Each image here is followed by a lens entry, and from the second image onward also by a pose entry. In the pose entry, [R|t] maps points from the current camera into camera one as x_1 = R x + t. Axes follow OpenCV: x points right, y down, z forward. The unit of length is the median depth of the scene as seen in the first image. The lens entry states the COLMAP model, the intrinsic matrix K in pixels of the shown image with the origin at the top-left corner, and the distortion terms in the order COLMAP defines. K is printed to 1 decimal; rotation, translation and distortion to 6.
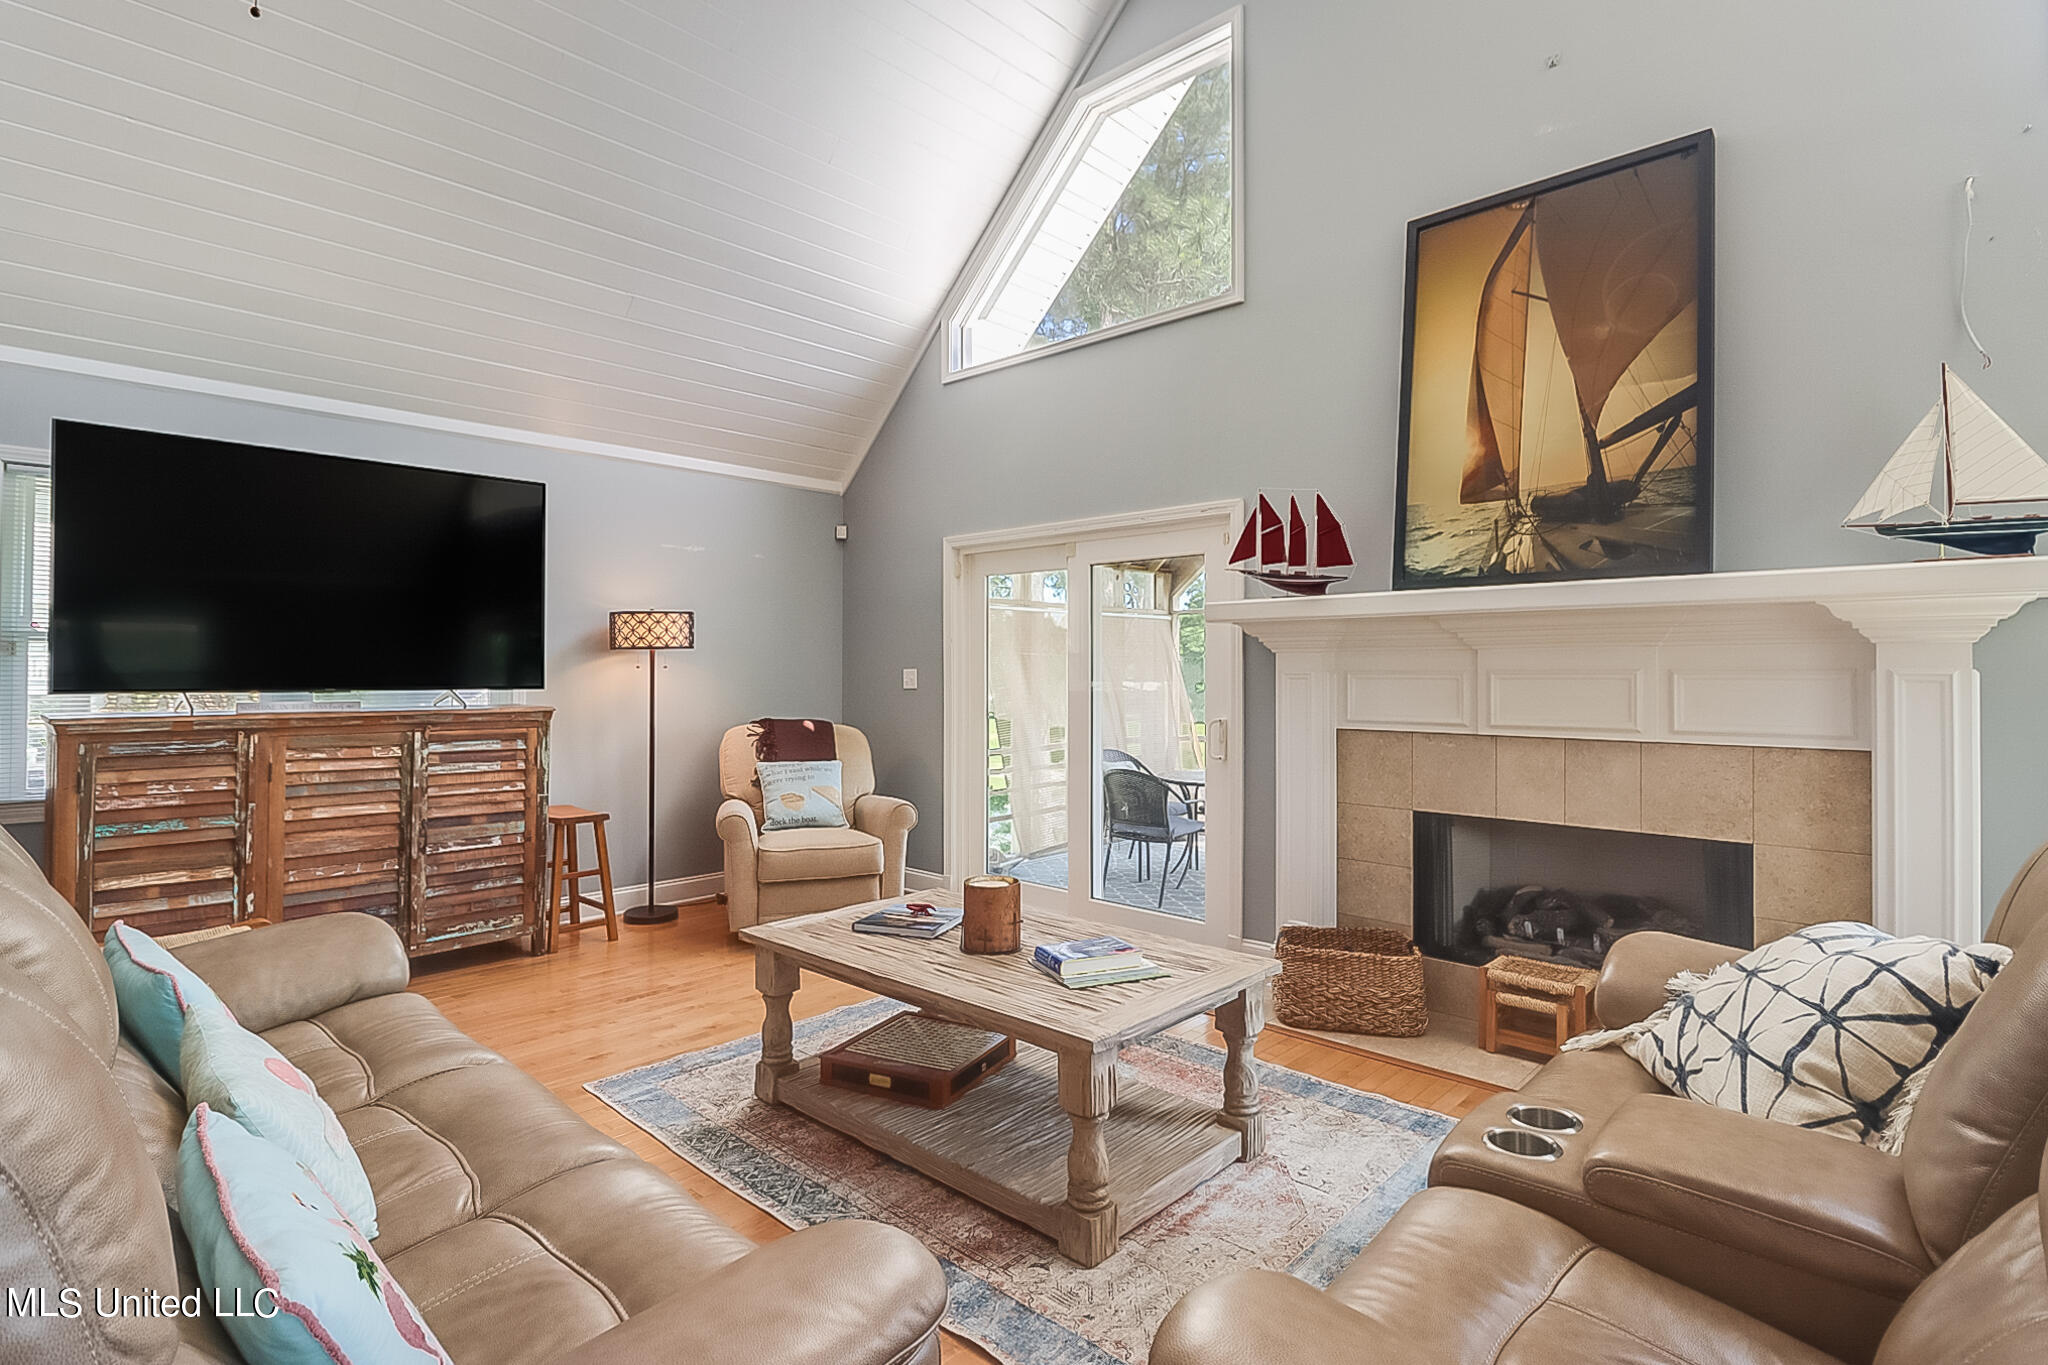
lens RADIAL K [[1001.6, 0, 1005.7], [0, 1001.6, 642.4], [0, 0, 1]] dist [-0.001250, -0.000688]
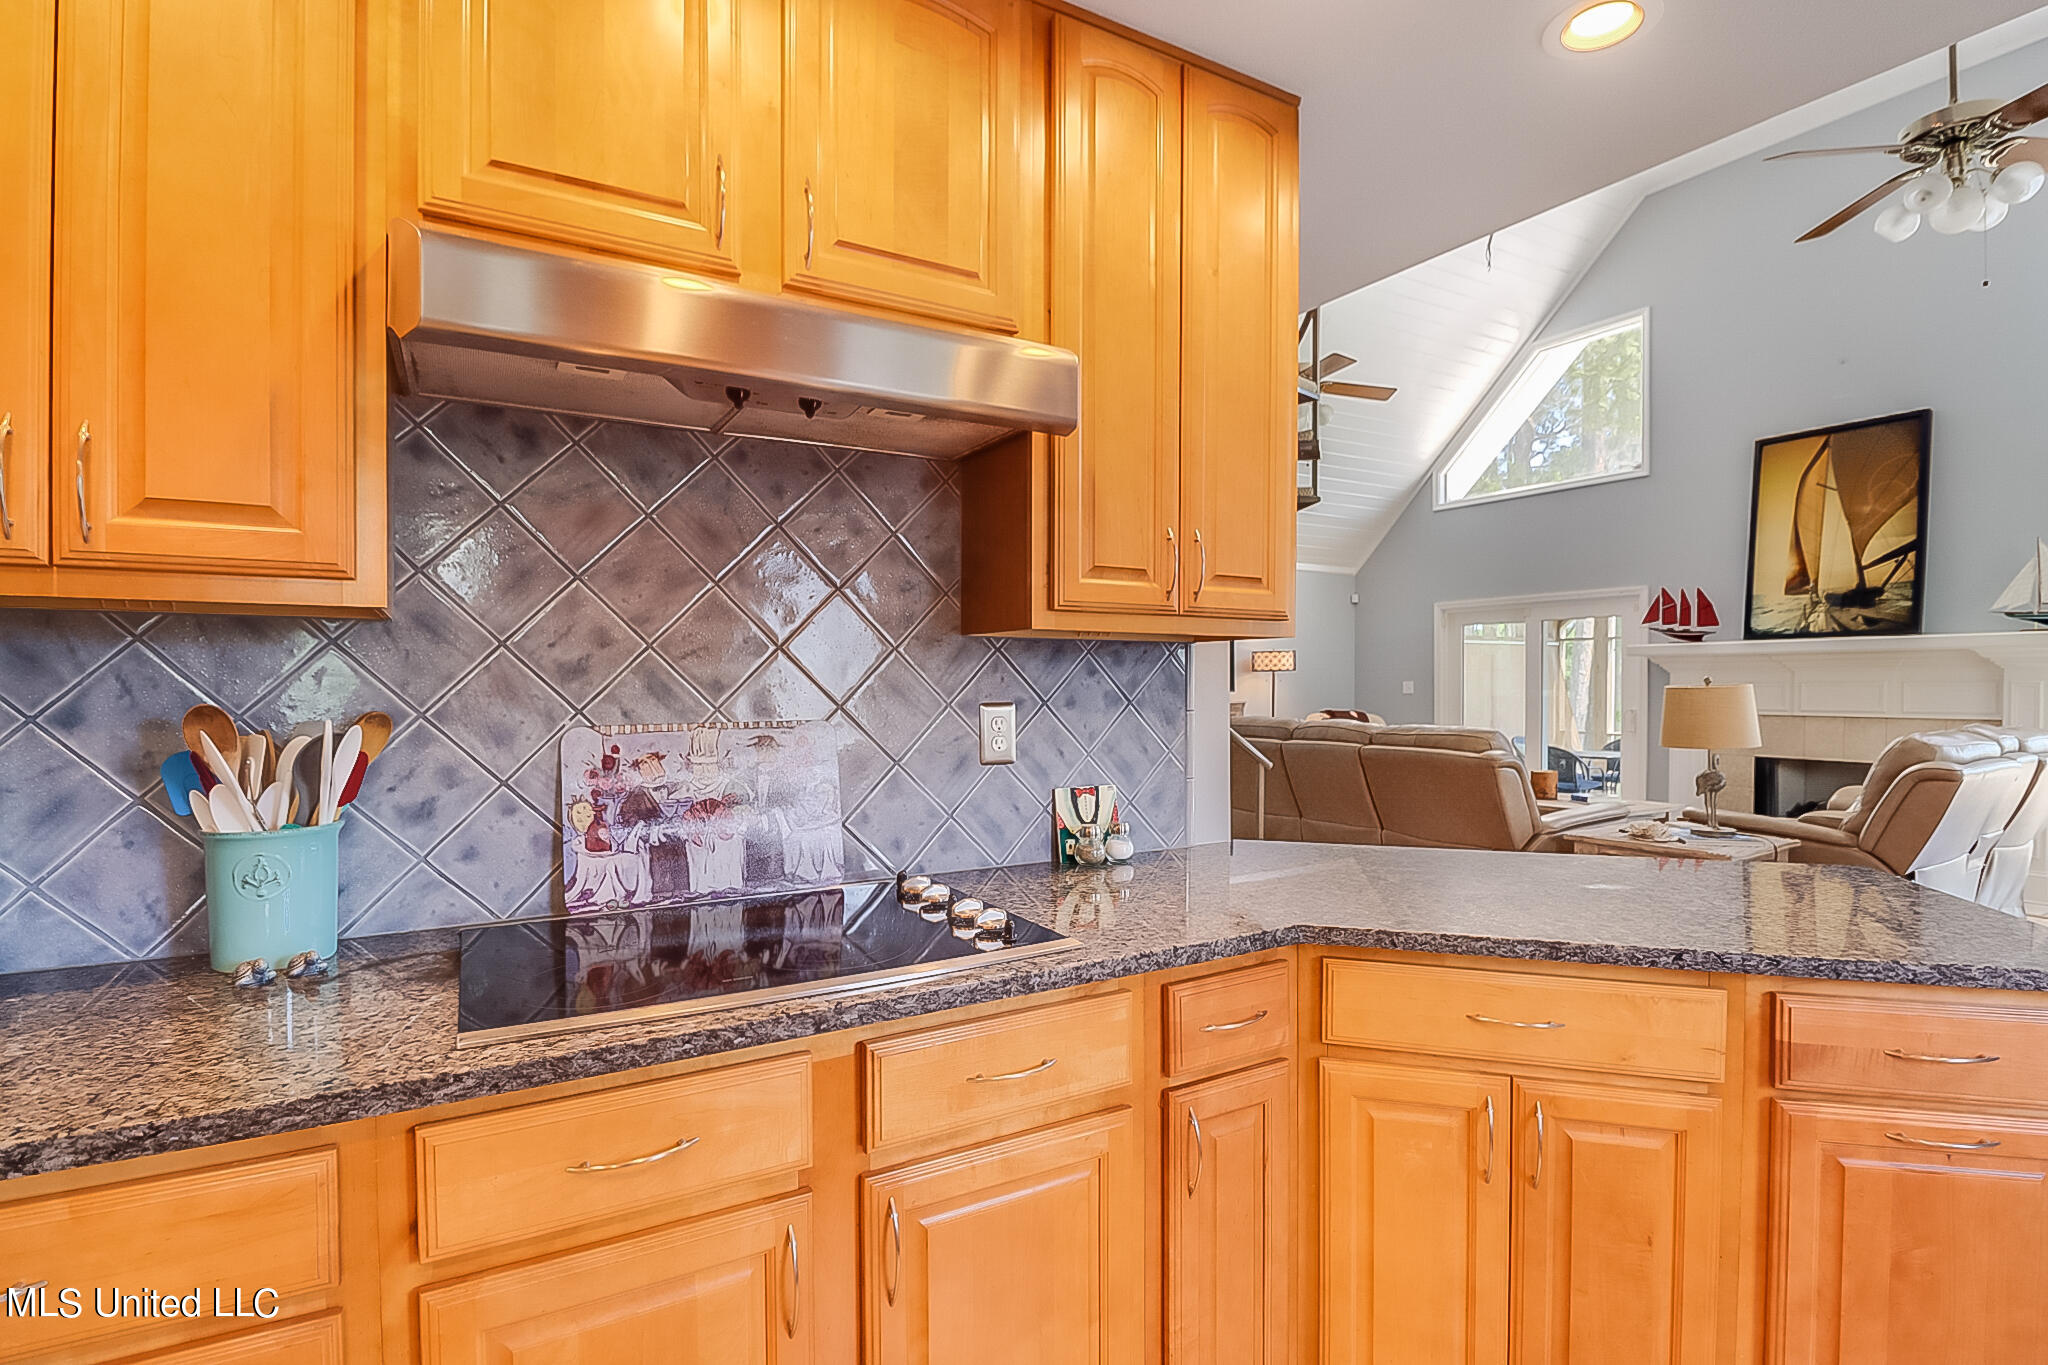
lens RADIAL K [[976.9, 0, 1024.0], [0, 976.9, 682.5], [0, 0, 1]] dist [0.001725, -0.008520]
pose [[0.961672, -0.002299, -0.274194, -0.417644], [0.009391, 0.999654, 0.024554, -0.029158], [0.274043, -0.026188, 0.961361, -1.150762]]
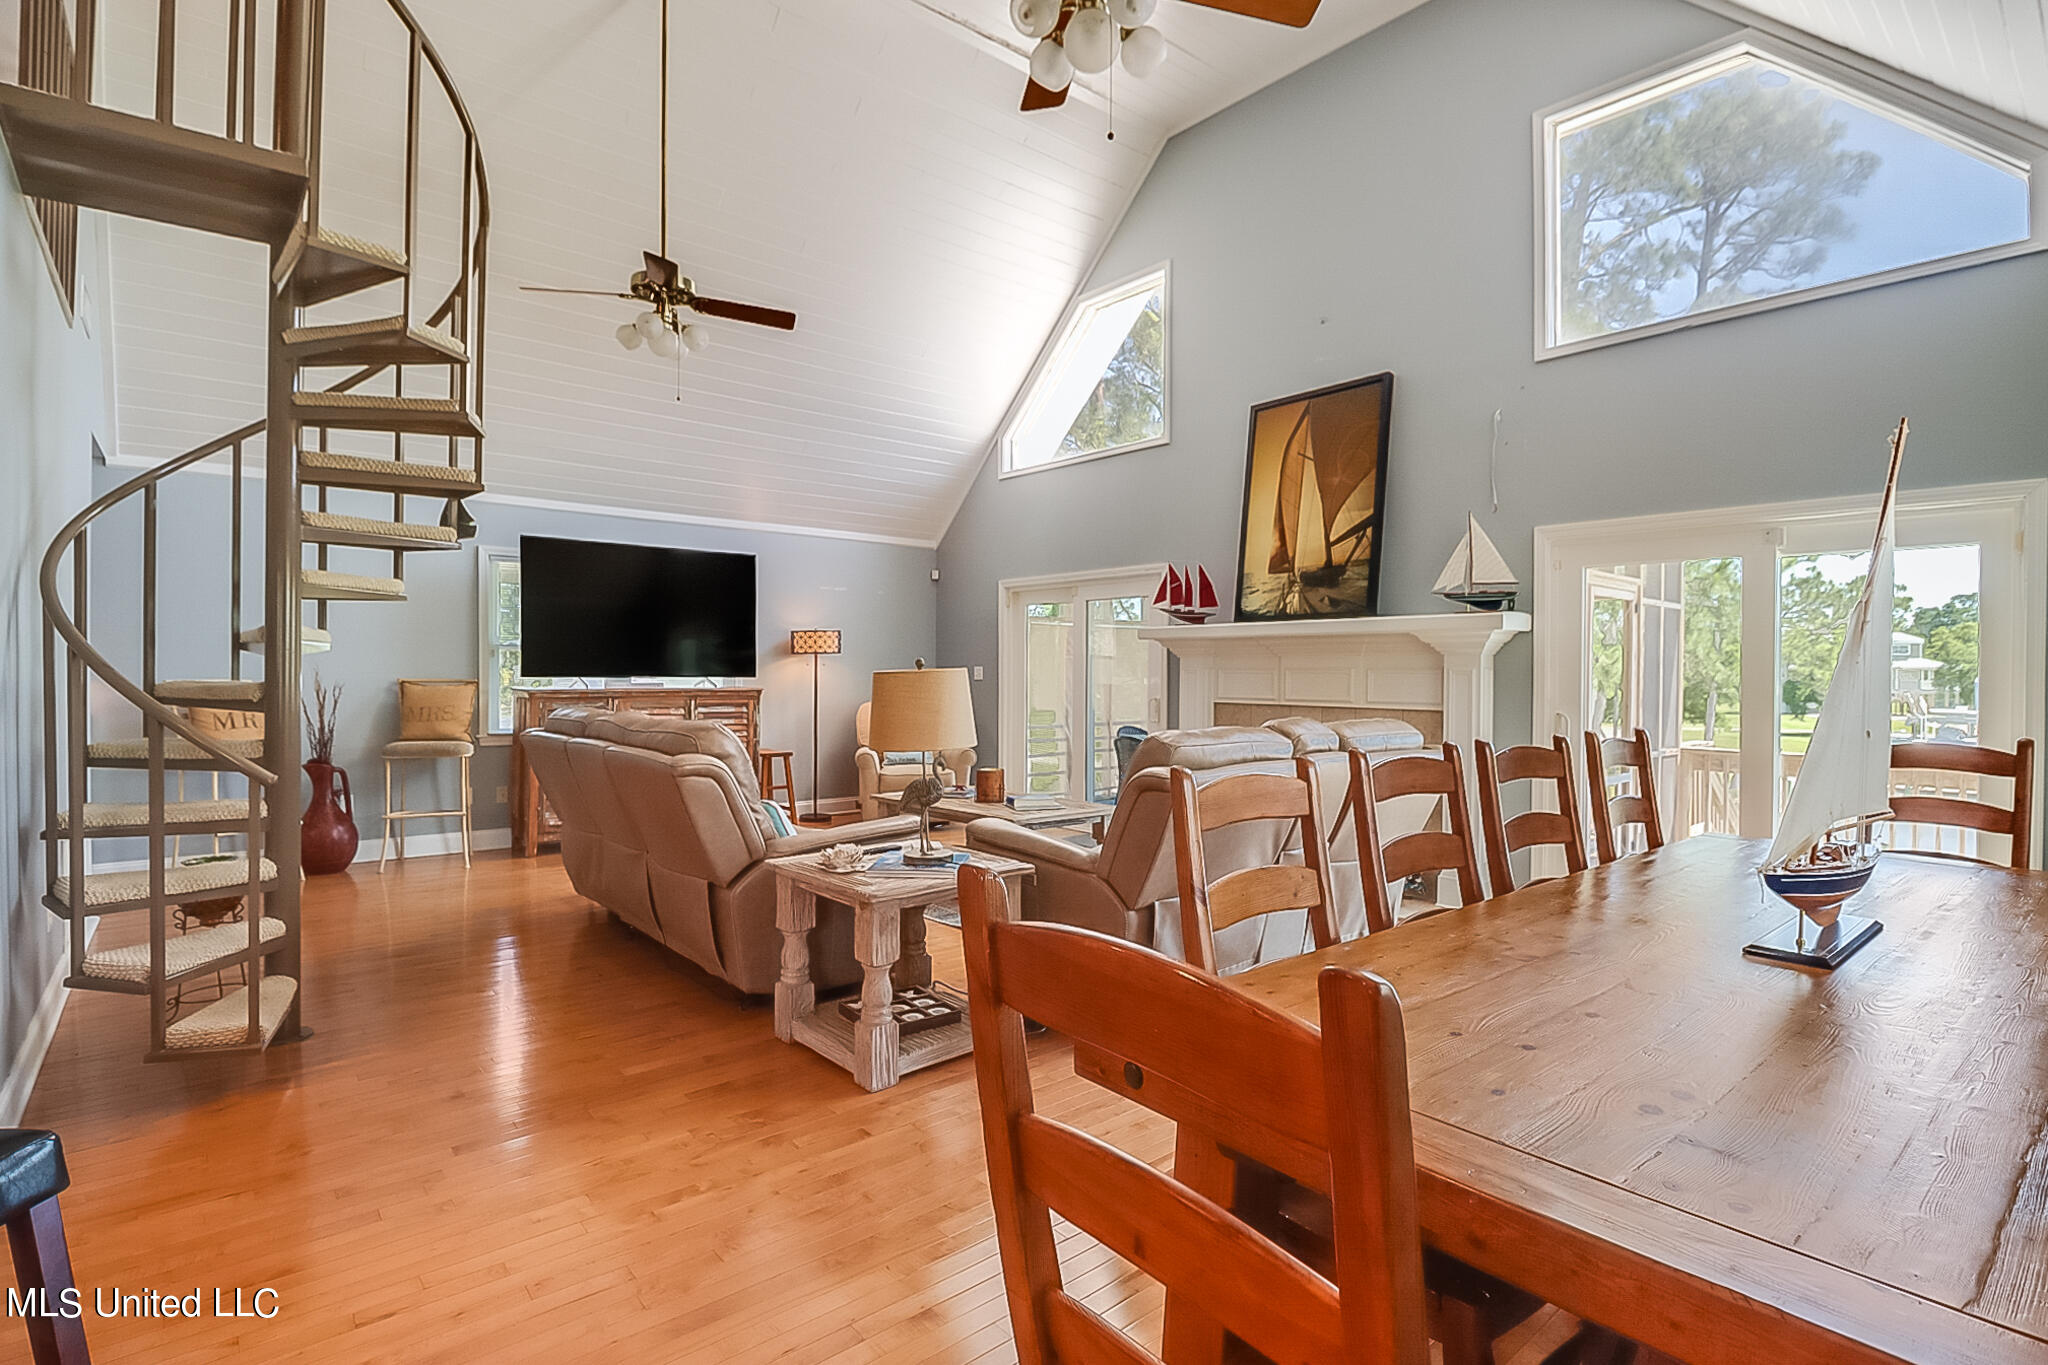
lens RADIAL K [[980.9, 0, 1012.5], [0, 980.9, 662.8], [0, 0, 1]] dist [0.002475, 0.000116]
pose [[0.993556, 0.003692, -0.113280, 0.193942], [-0.001365, 0.999786, 0.020619, -0.015893], [0.113332, -0.020331, 0.993349, -0.737702]]
